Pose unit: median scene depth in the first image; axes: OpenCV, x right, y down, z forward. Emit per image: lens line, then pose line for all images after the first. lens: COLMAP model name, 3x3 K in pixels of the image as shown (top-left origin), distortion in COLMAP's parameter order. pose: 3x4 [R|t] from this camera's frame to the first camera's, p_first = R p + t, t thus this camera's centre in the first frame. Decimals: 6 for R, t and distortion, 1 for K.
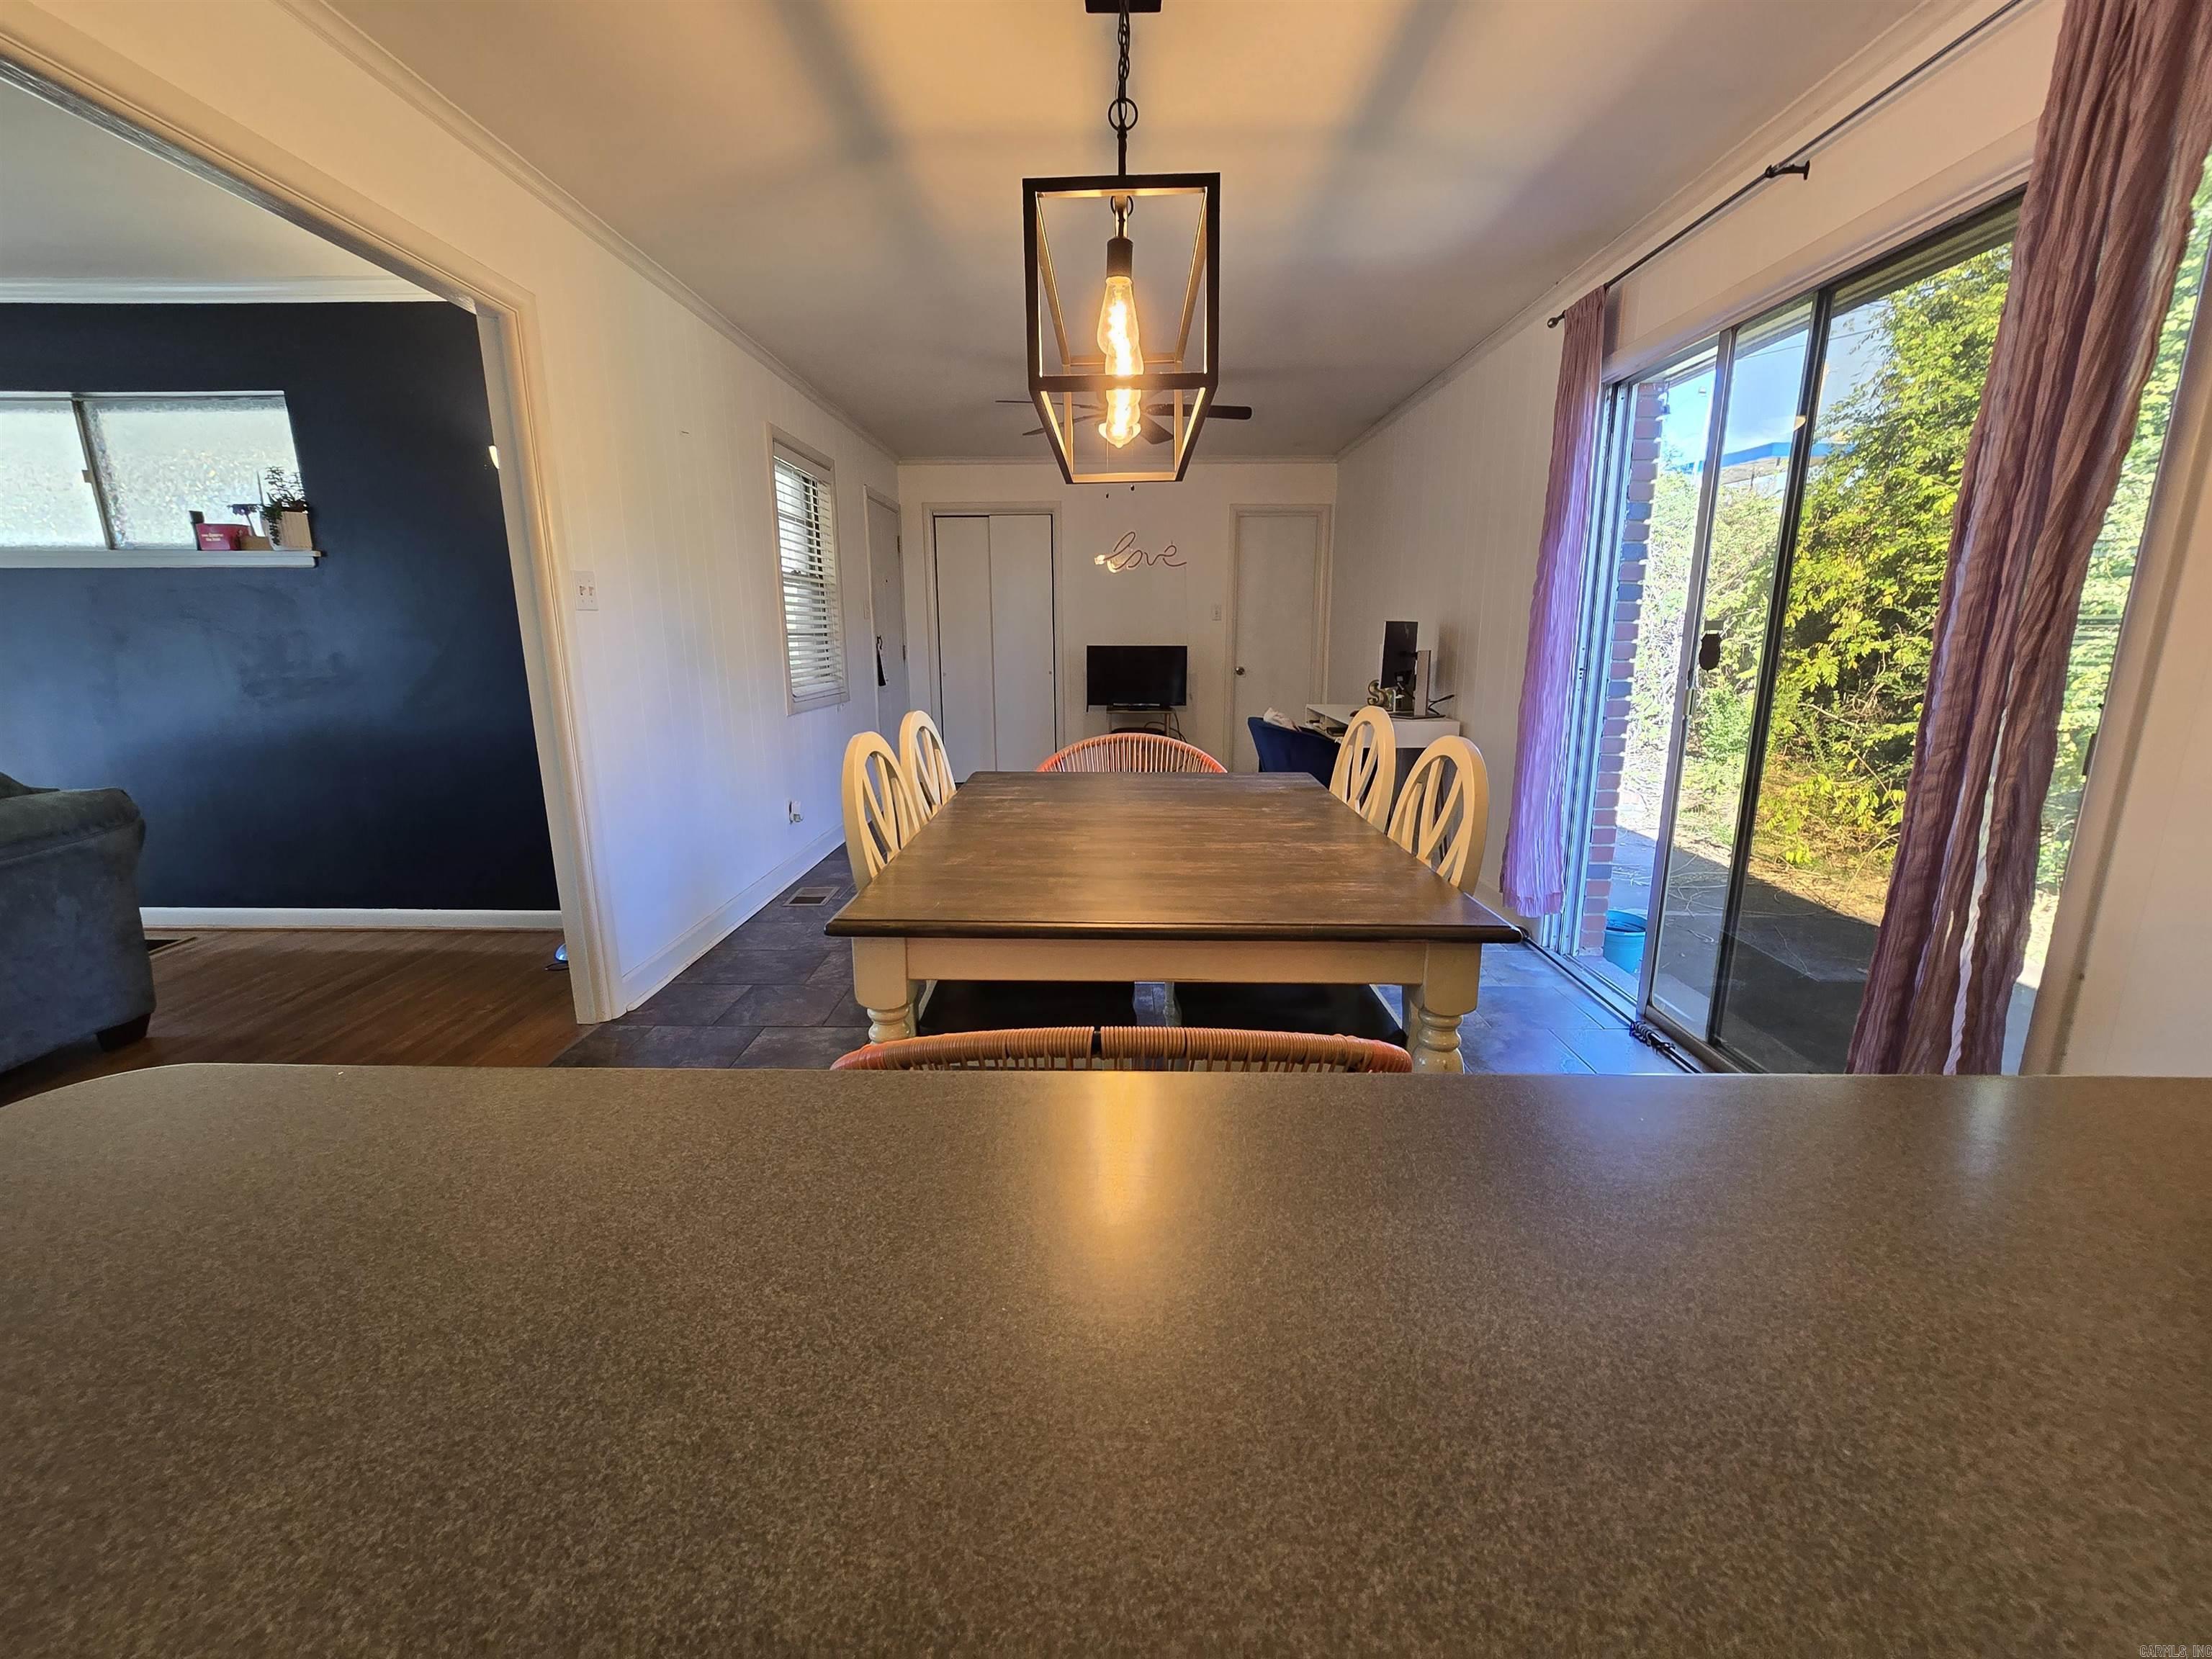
lens RADIAL K [[909.6, 0, 1101.6], [0, 909.6, 827.1], [0, 0, 1]] dist [-0.007162, 0.000515]
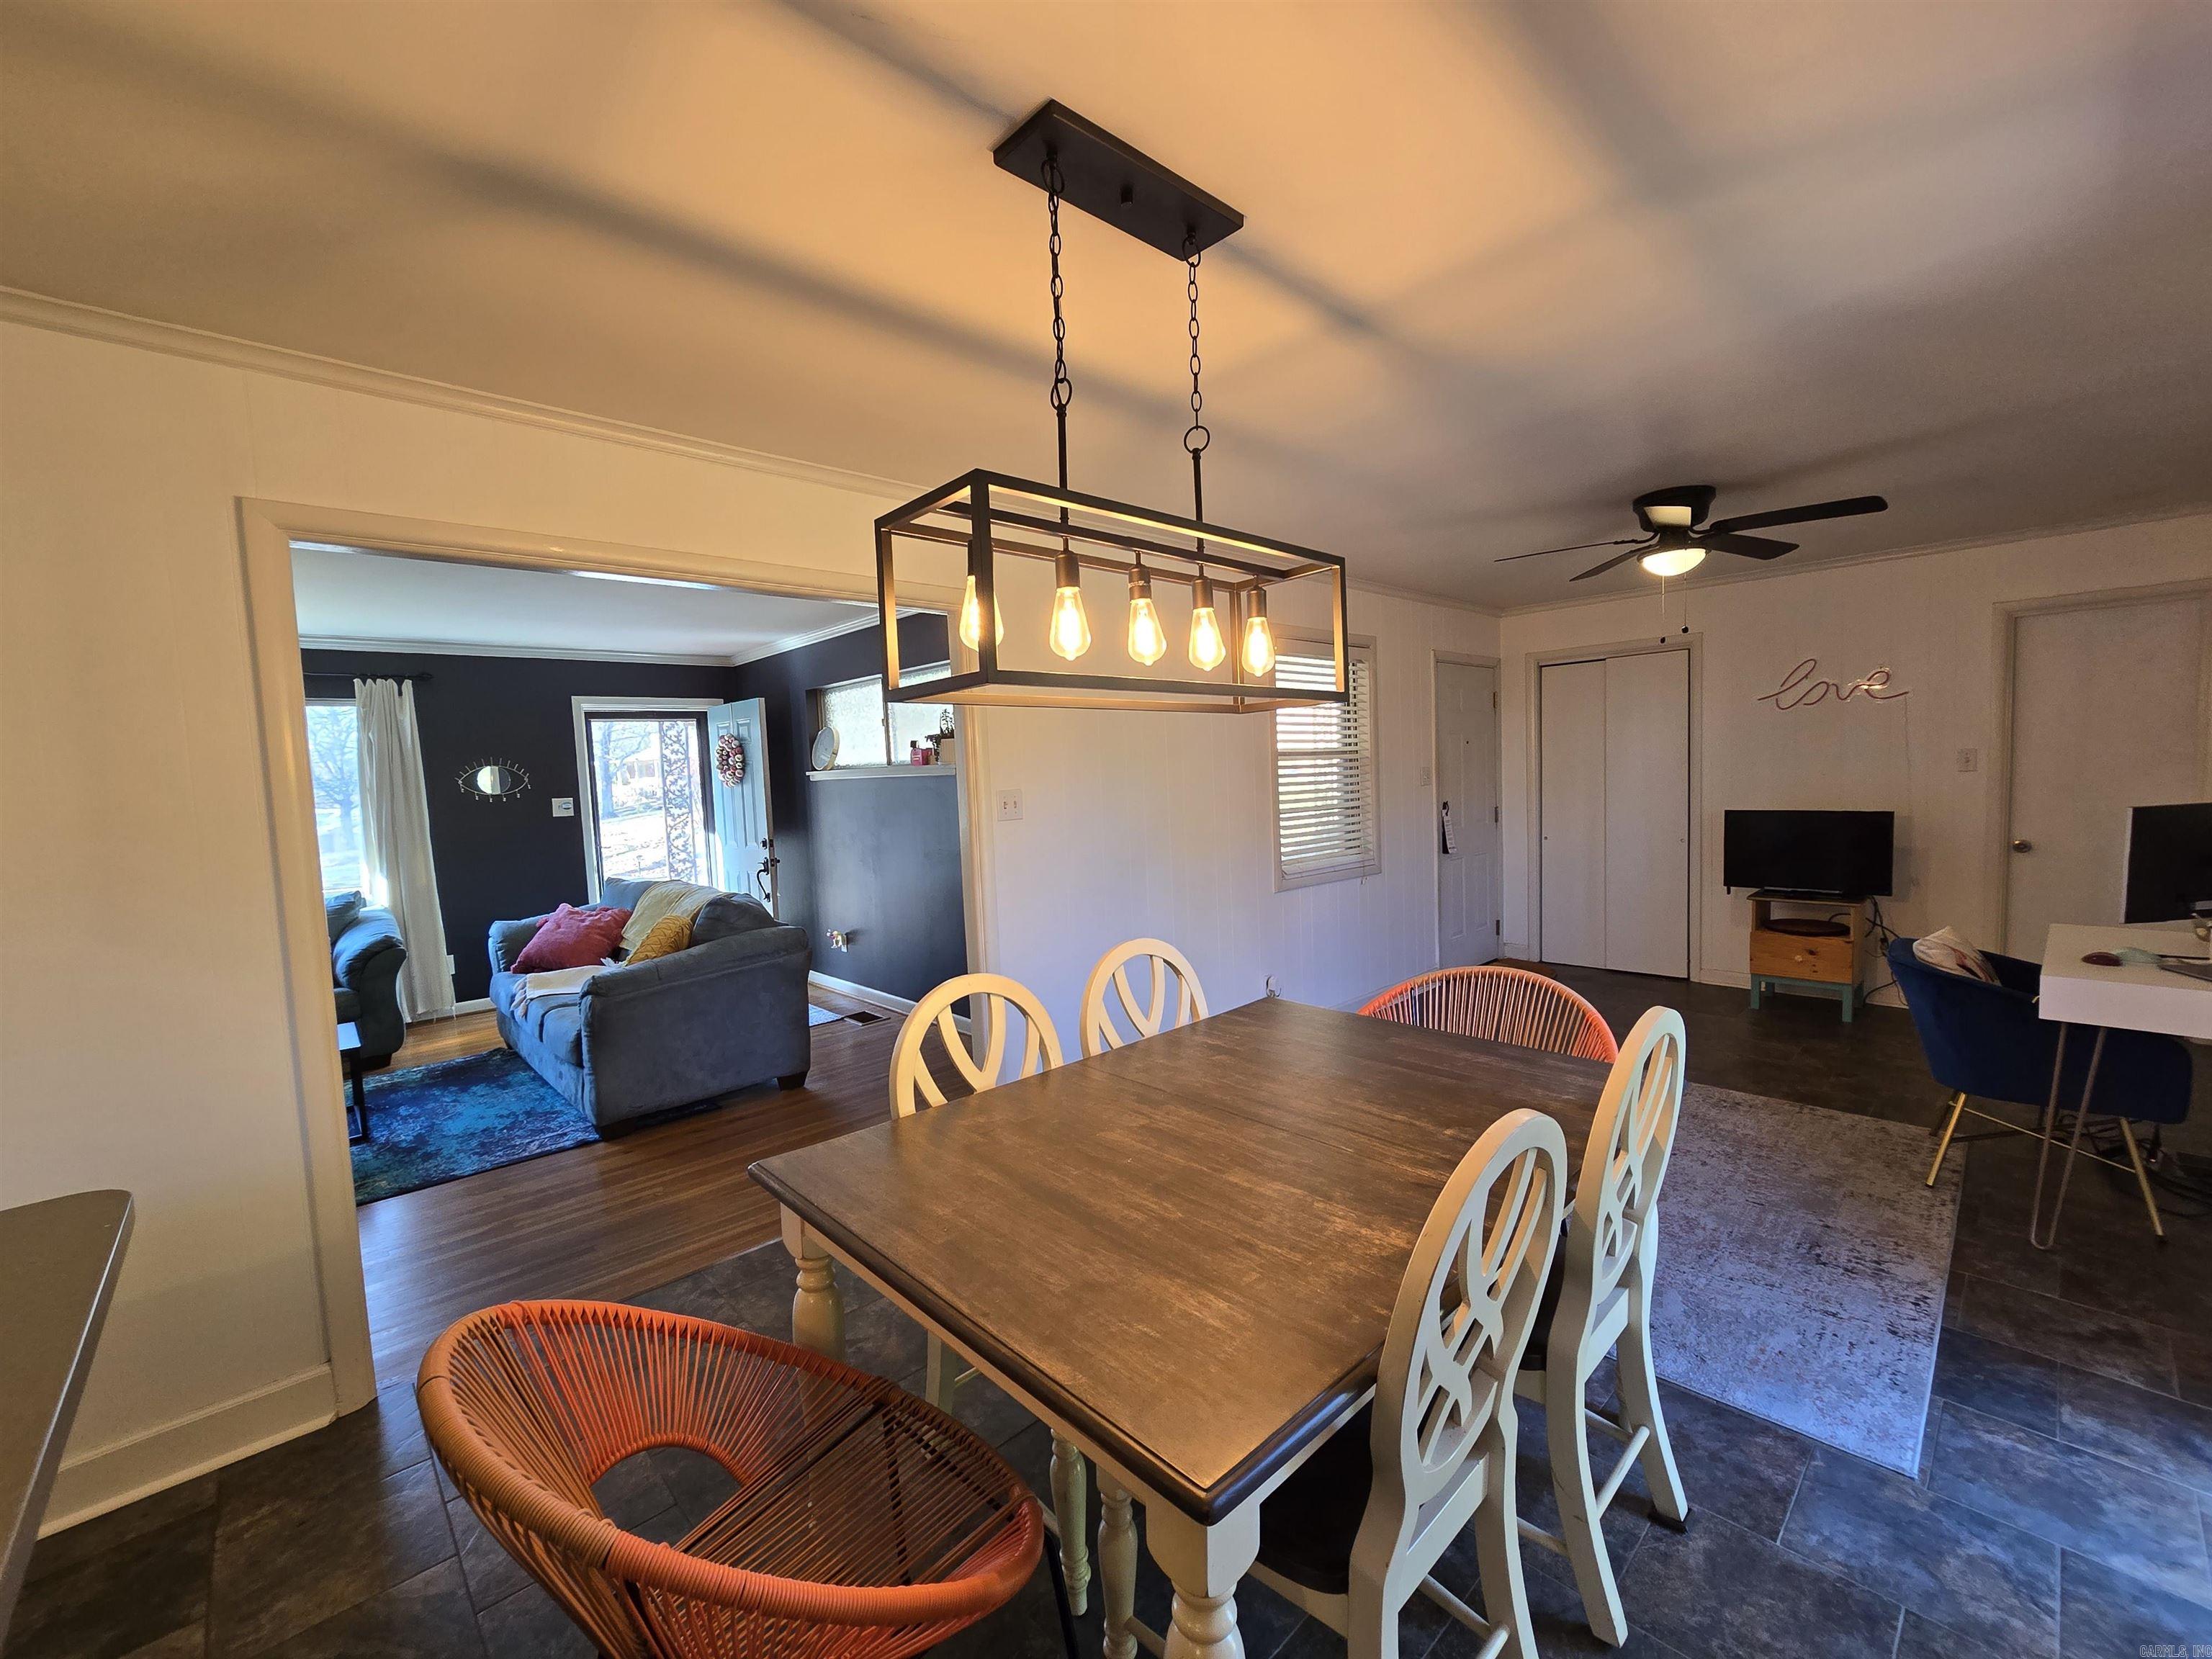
lens RADIAL K [[909.6, 0, 1101.6], [0, 909.6, 838.4], [0, 0, 1]] dist [-0.007162, 0.000515]
pose [[0.695118, 0.028009, -0.718350, 0.325126], [-0.117684, 0.990195, -0.075269, -0.105893], [0.709198, 0.136858, 0.691598, 0.180249]]
